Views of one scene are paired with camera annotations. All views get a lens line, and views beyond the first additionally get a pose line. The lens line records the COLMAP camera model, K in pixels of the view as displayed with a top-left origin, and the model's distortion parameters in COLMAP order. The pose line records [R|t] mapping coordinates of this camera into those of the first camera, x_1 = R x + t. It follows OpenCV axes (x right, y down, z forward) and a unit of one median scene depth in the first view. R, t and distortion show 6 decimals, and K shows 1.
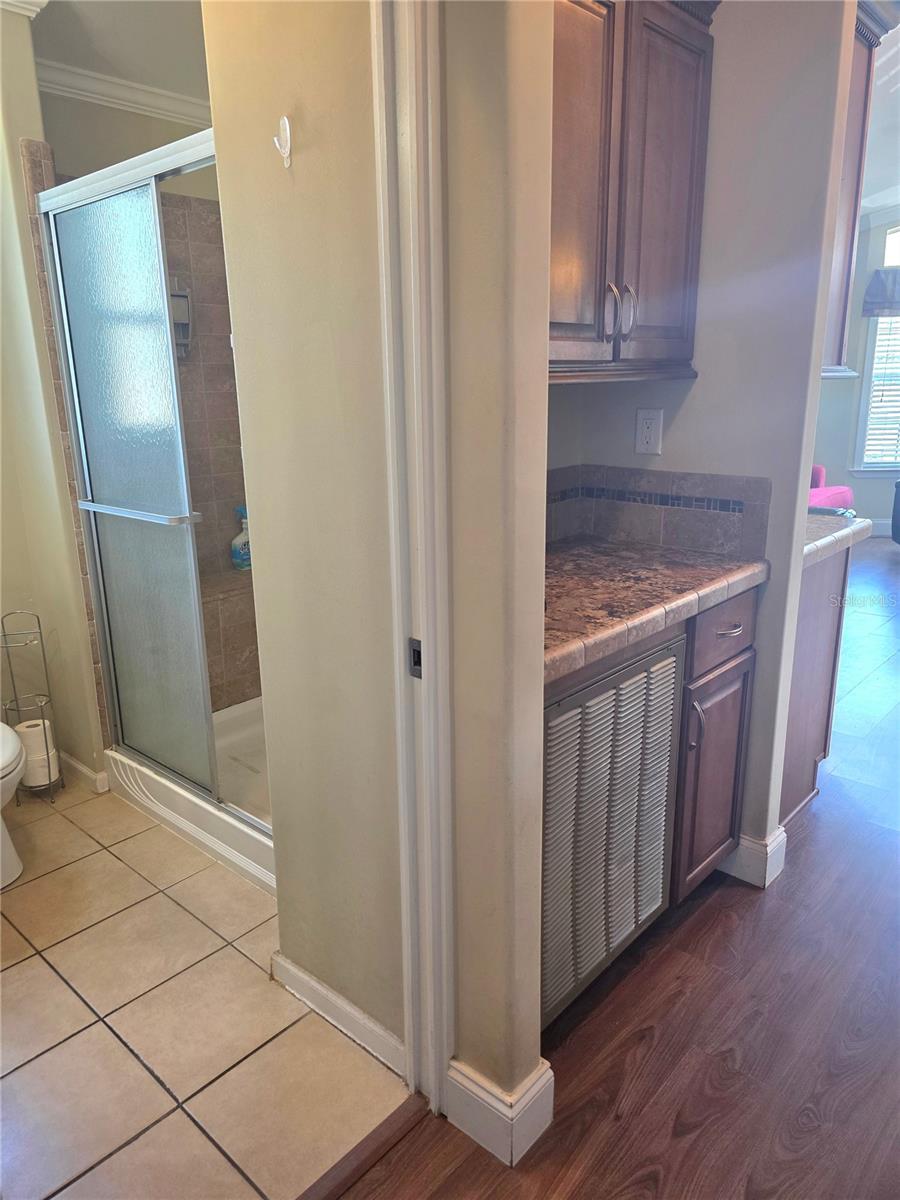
lens RADIAL K [[814.2, 0, 436.6], [0, 814.2, 599.7], [0, 0, 1]] dist [0.046609, -0.034042]
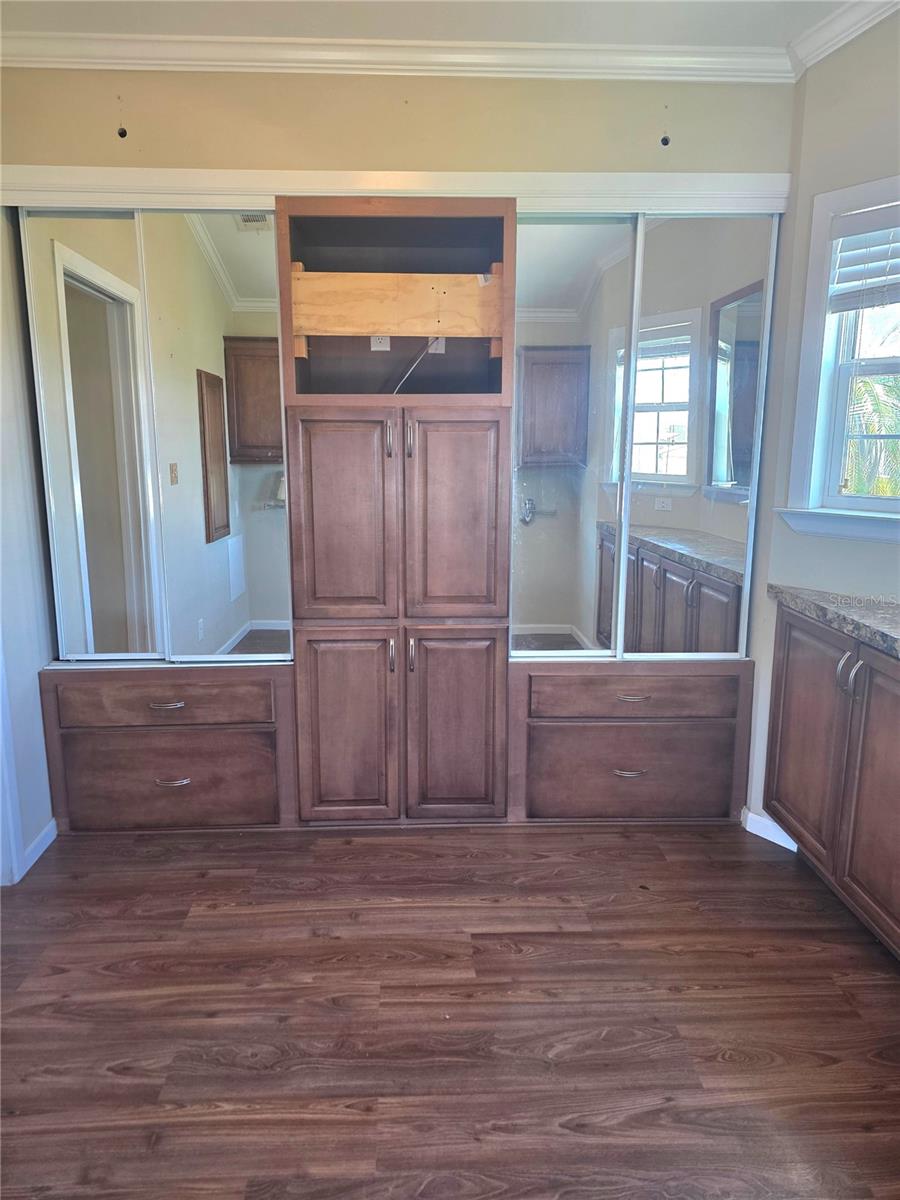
lens RADIAL K [[814.2, 0, 446.0], [0, 814.2, 599.8], [0, 0, 1]] dist [0.046609, -0.034042]
pose [[-0.702890, -0.108431, 0.702985, -0.282514], [0.201585, 0.917426, 0.343065, -0.446111], [-0.682135, 0.382849, -0.622991, 1.613342]]
